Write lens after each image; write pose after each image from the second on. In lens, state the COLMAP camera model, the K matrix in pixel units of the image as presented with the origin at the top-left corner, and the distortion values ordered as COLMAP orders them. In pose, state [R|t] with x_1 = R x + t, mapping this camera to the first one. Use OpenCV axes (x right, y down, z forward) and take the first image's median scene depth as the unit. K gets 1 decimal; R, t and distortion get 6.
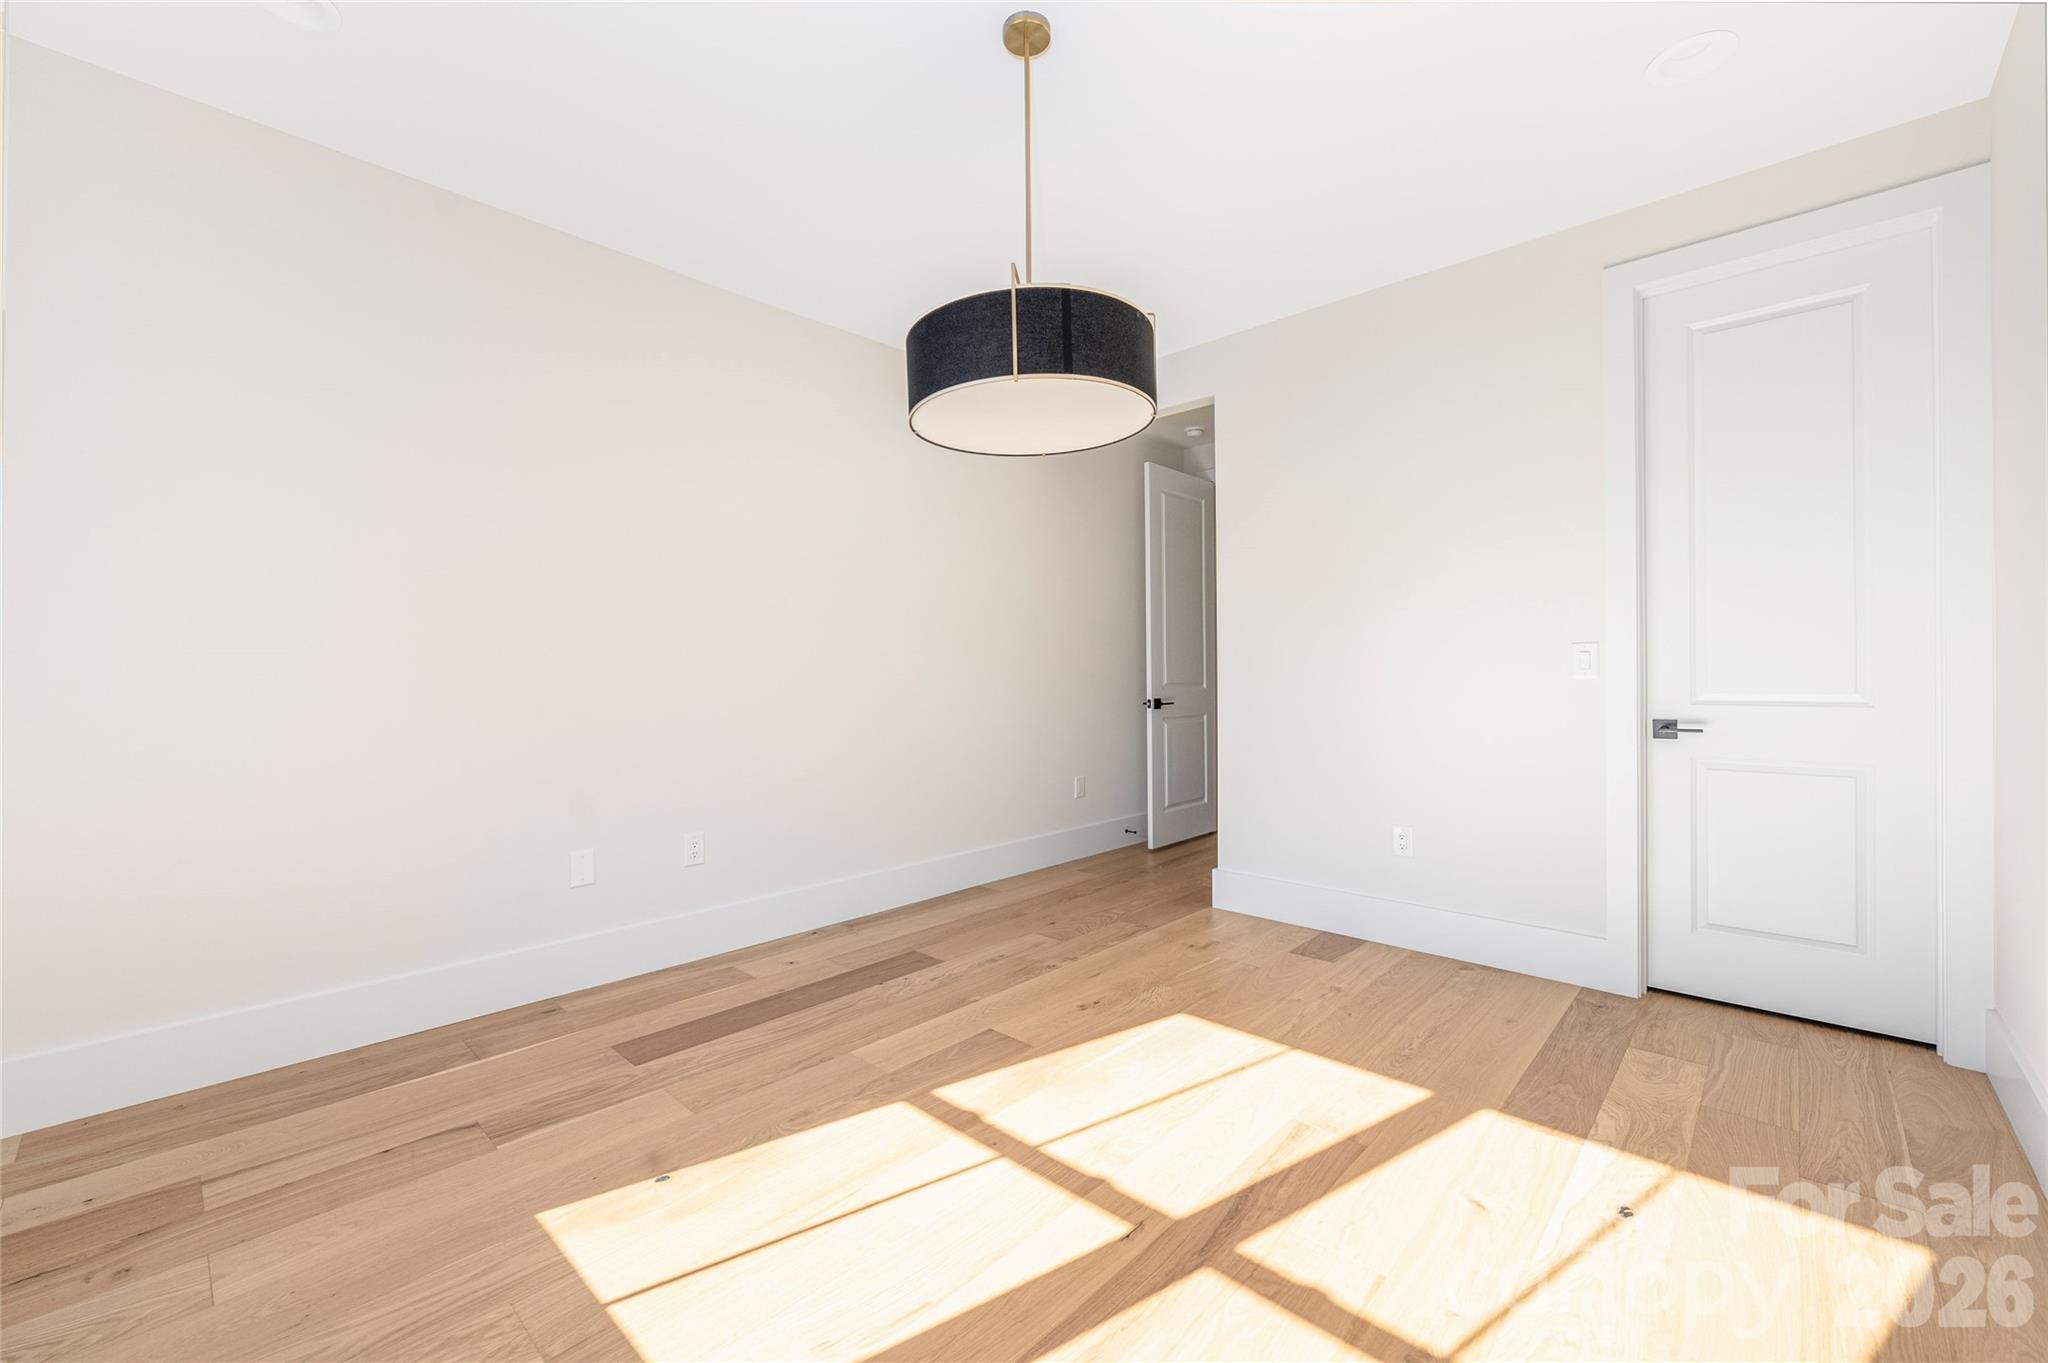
lens RADIAL K [[825.6, 0, 1028.2], [0, 825.6, 679.0], [0, 0, 1]] dist [0.000029, 0.000024]
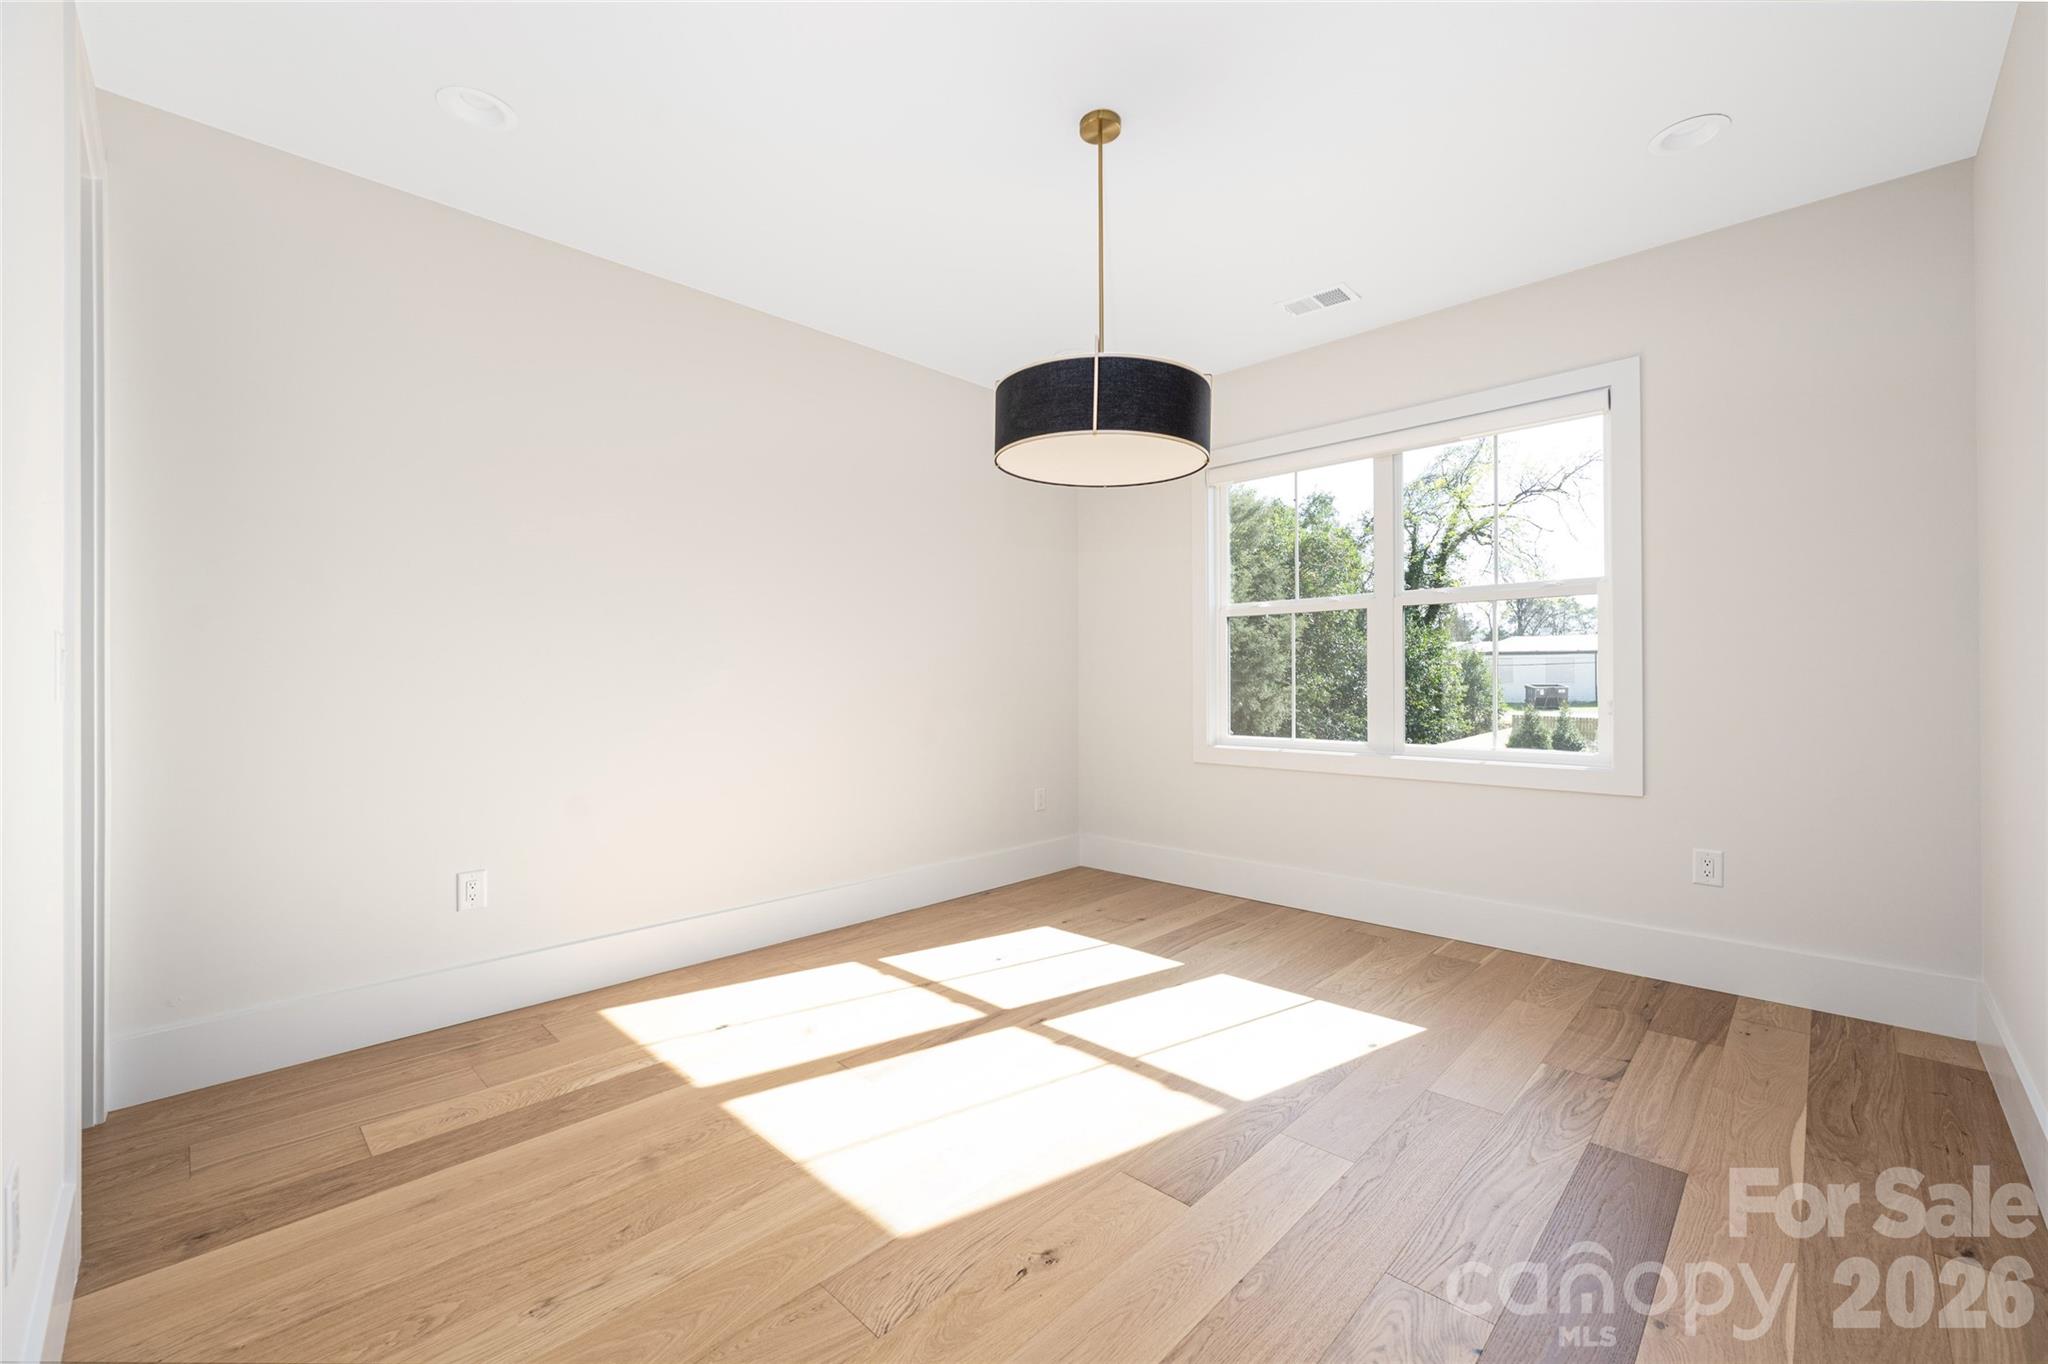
lens RADIAL K [[834.6, 0, 1019.8], [0, 834.6, 681.6], [0, 0, 1]] dist [0.001755, 0.000900]
pose [[-0.999856, 0.004424, 0.016392, 0.115329], [0.004451, 0.999989, 0.001579, -0.006667], [-0.016384, 0.001652, -0.999864, 2.199126]]
